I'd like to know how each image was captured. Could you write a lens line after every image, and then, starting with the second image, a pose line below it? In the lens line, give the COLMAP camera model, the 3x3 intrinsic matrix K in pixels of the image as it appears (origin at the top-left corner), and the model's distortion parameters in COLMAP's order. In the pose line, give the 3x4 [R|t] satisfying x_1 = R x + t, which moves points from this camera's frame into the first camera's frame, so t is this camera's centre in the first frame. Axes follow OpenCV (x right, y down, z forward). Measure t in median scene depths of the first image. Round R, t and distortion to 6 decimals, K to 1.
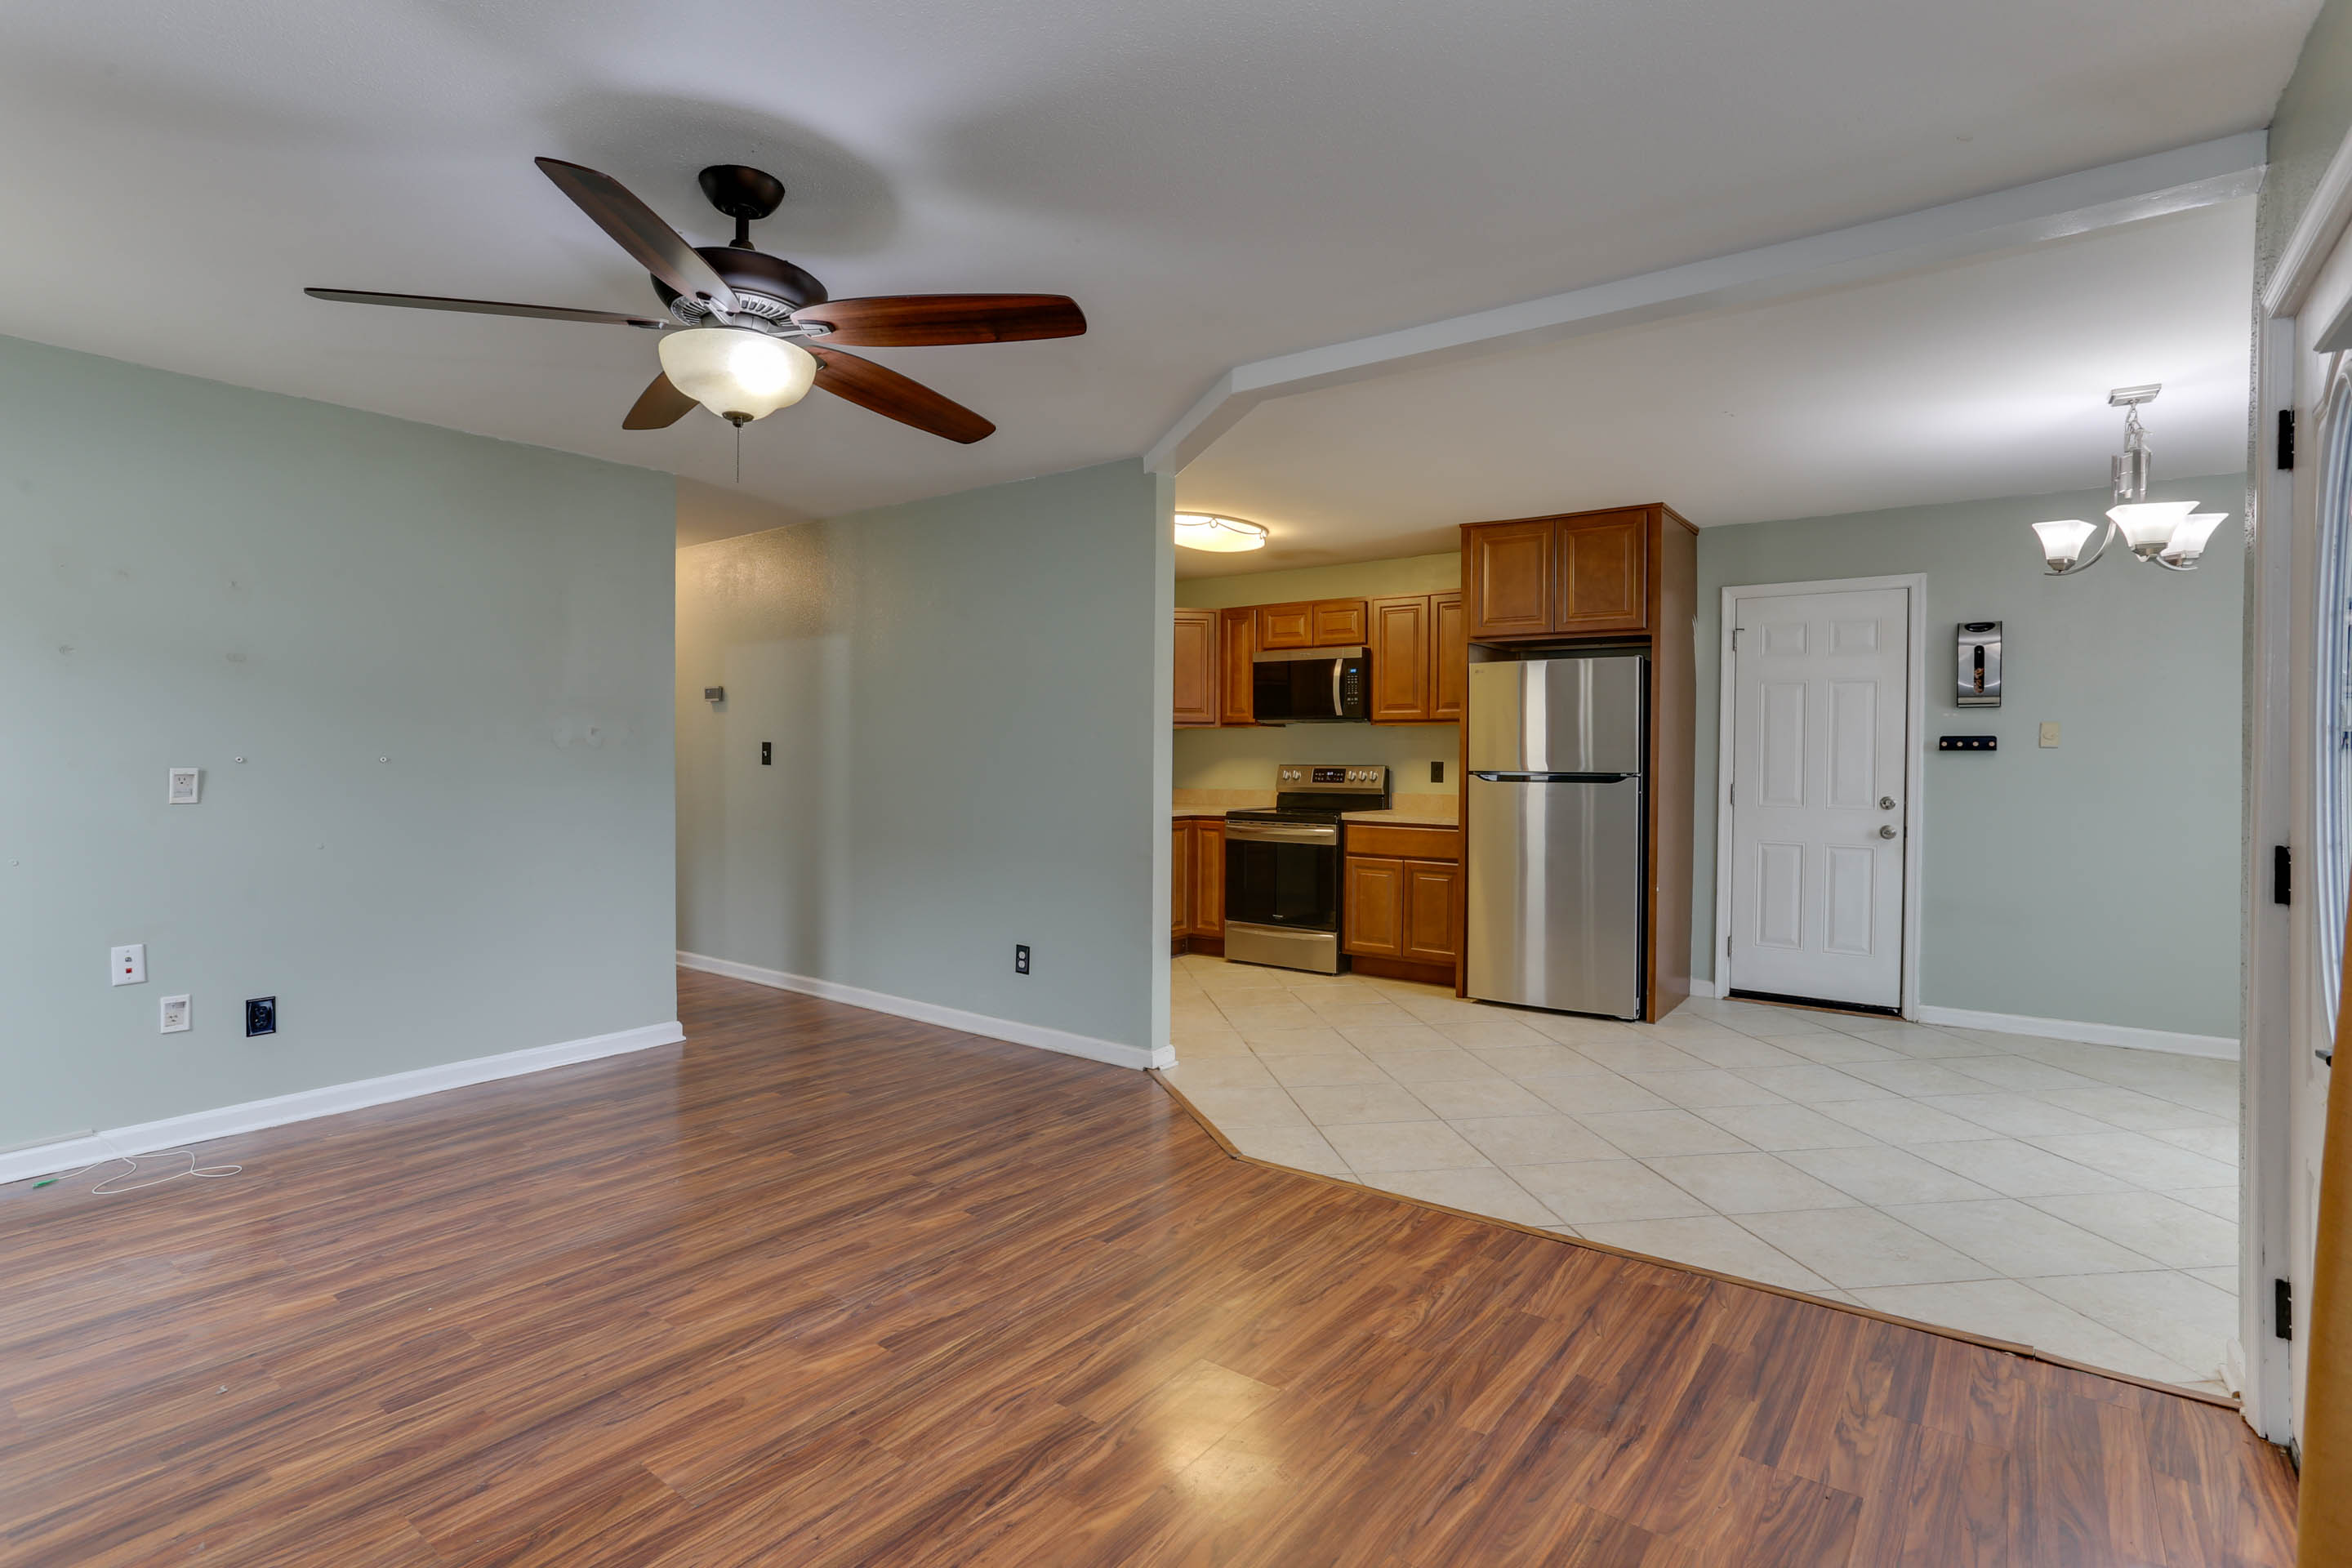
lens RADIAL K [[1124.3, 0, 1173.8], [0, 1124.3, 767.2], [0, 0, 1]] dist [-0.022493, 0.002883]
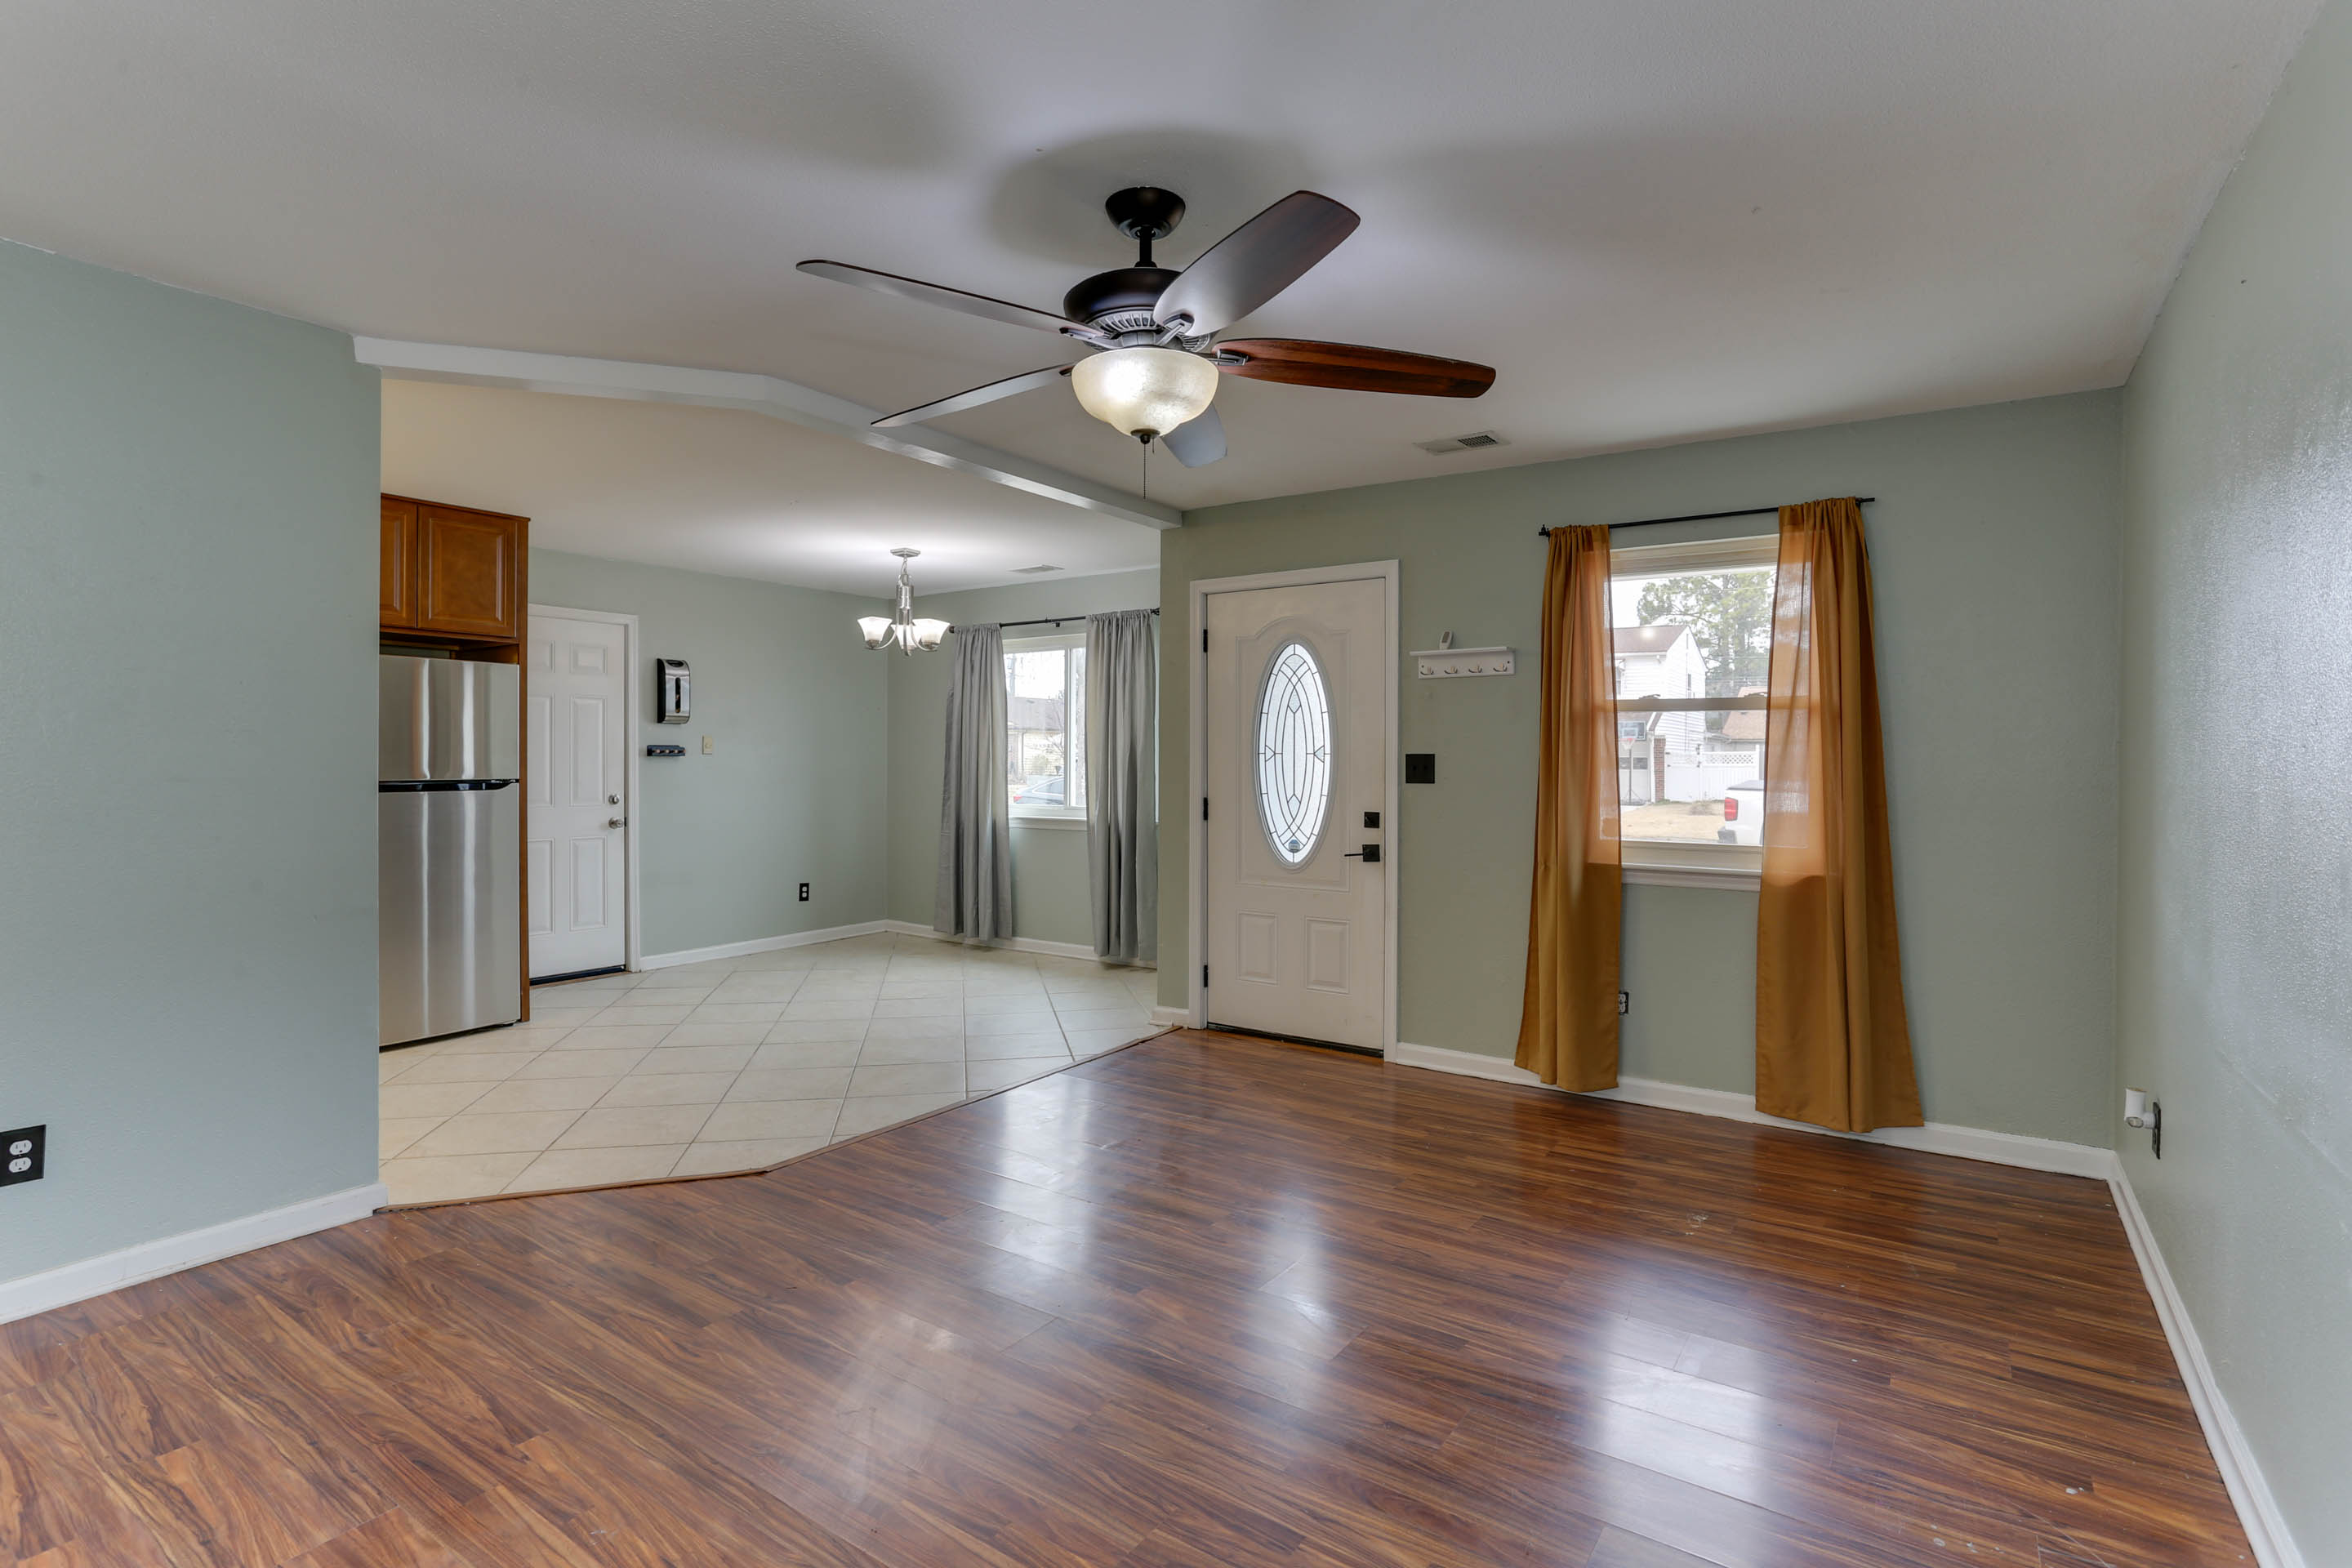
lens RADIAL K [[1124.3, 0, 1162.9], [0, 1124.3, 779.6], [0, 0, 1]] dist [-0.022493, 0.002883]
pose [[-0.029541, -0.021247, 0.999338, -0.945761], [0.008802, 0.999730, 0.021516, -0.016828], [-0.999525, 0.009432, -0.029346, 0.682381]]
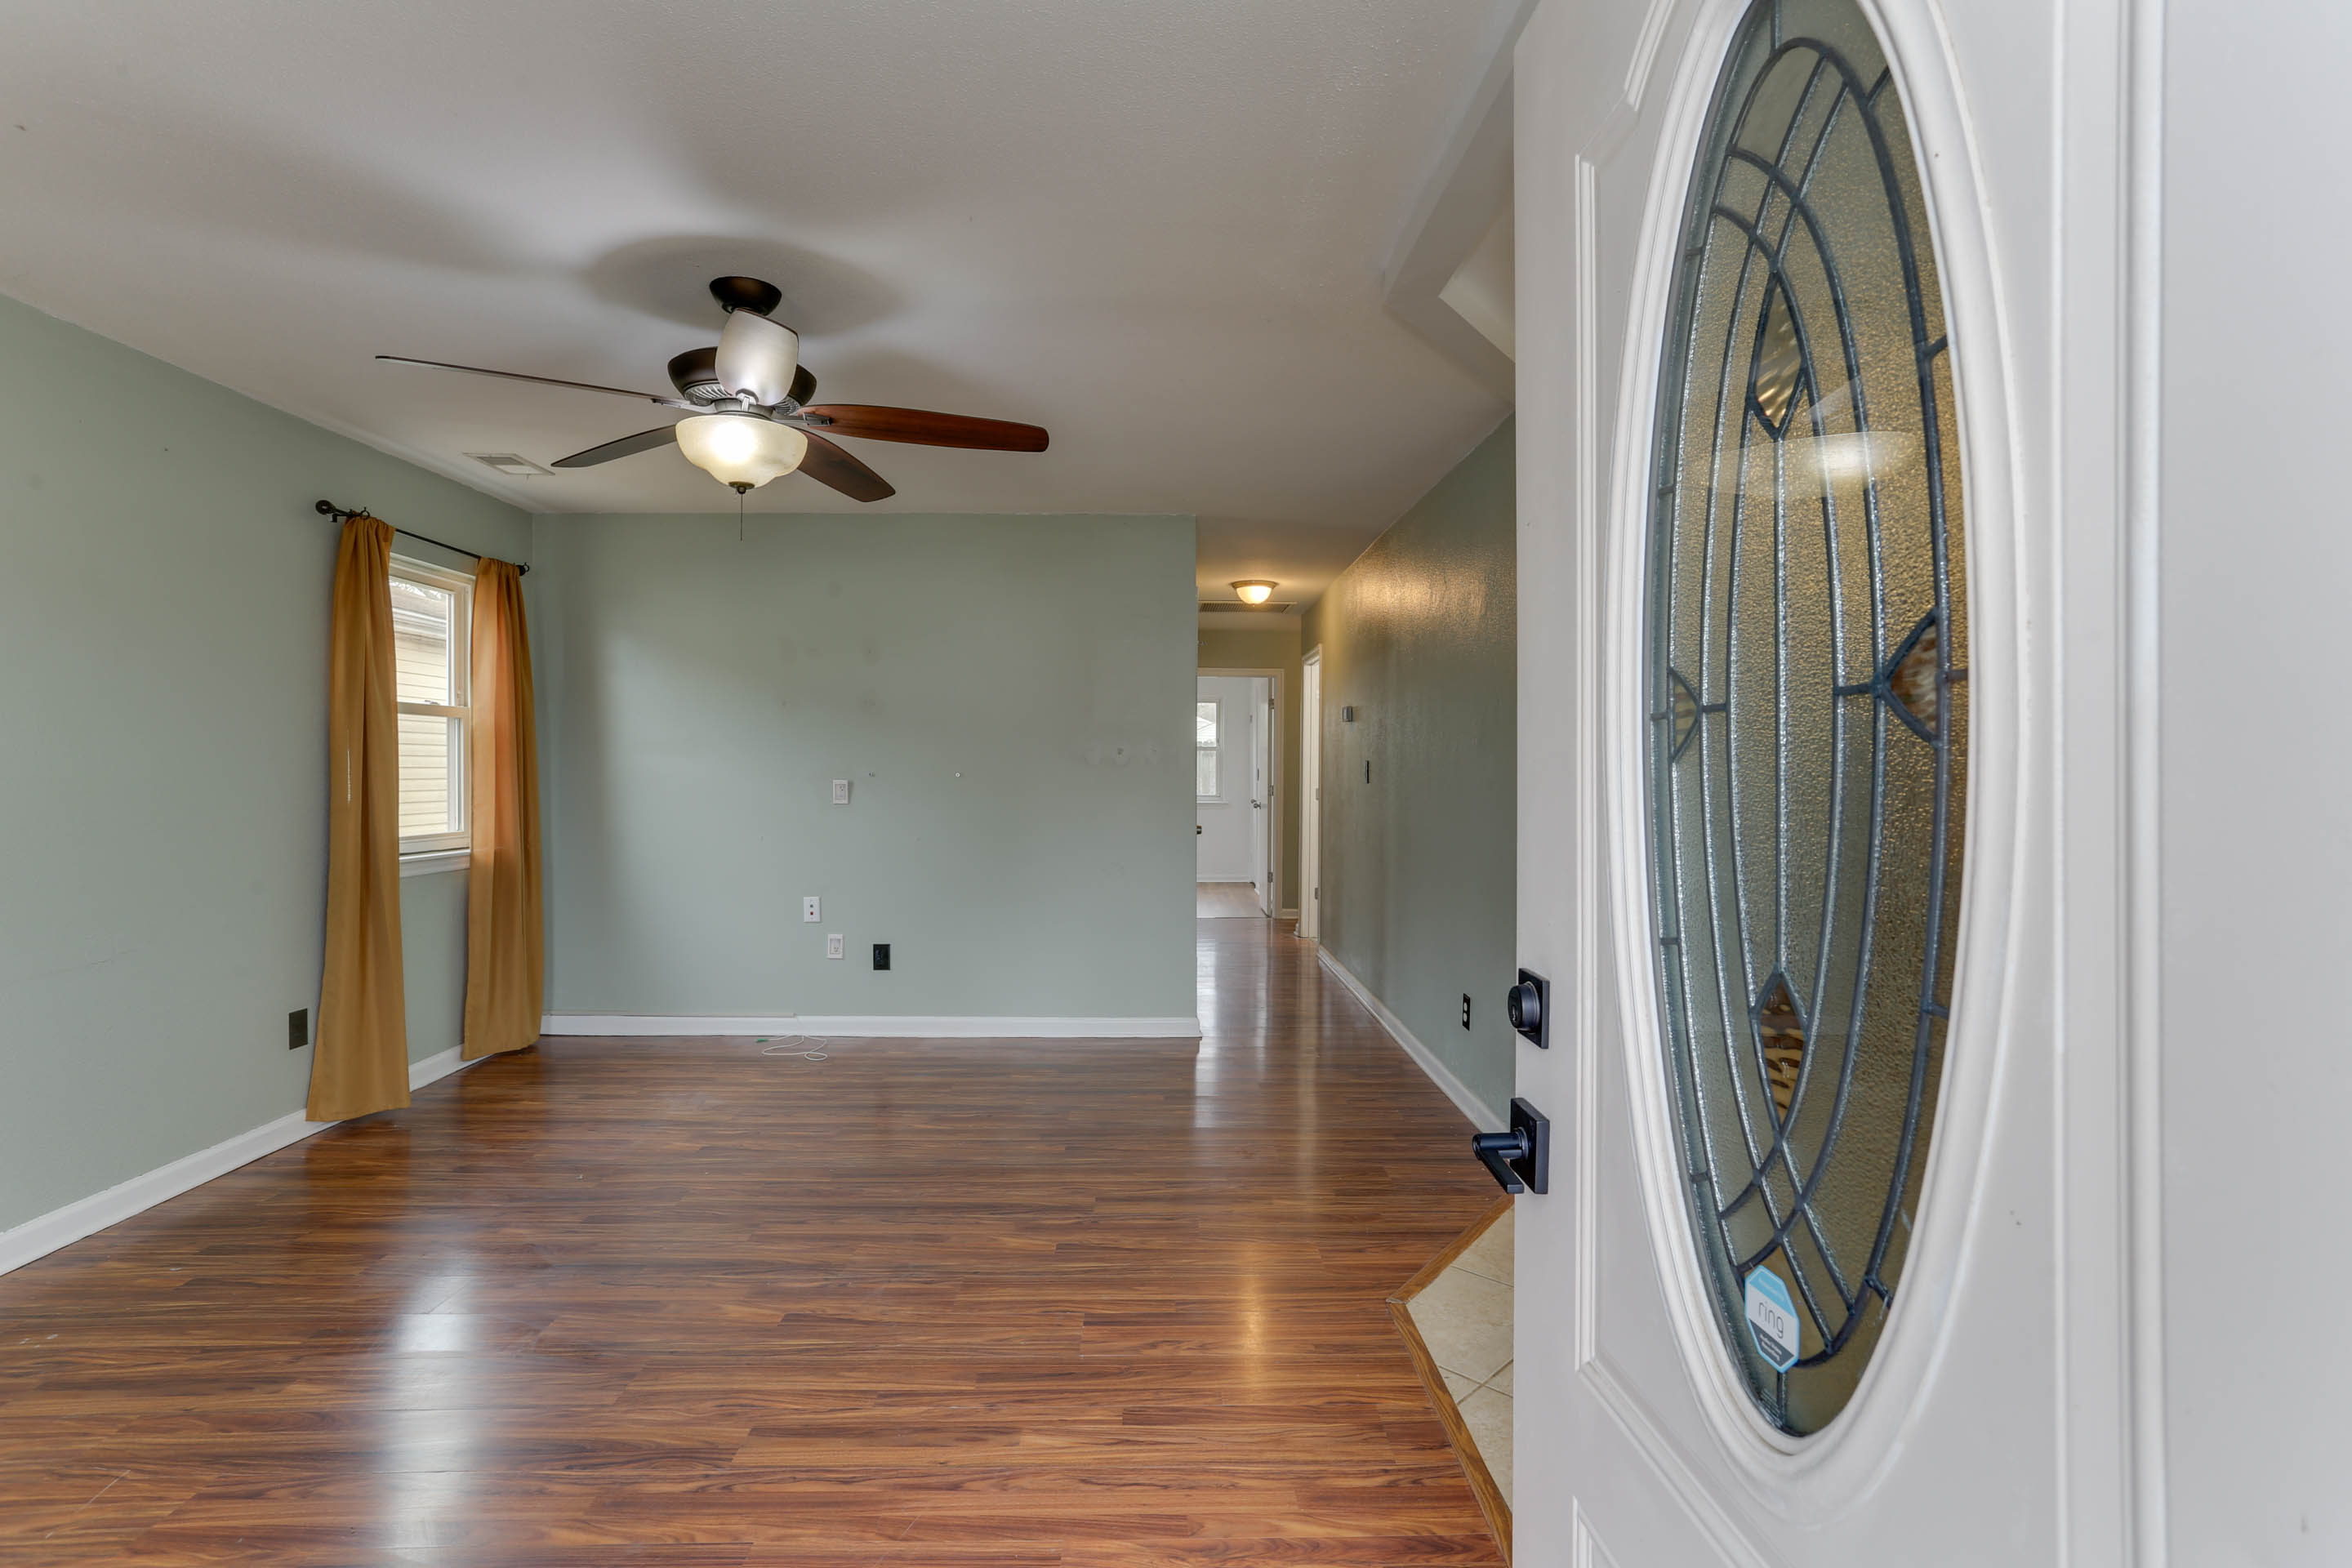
lens RADIAL K [[1124.3, 0, 1183.5], [0, 1124.3, 763.5], [0, 0, 1]] dist [-0.022493, 0.002883]
pose [[0.635304, -0.004784, -0.772247, 0.555336], [-0.012317, 0.999791, -0.016327, -0.002377], [0.772164, 0.019884, 0.635112, 0.409784]]
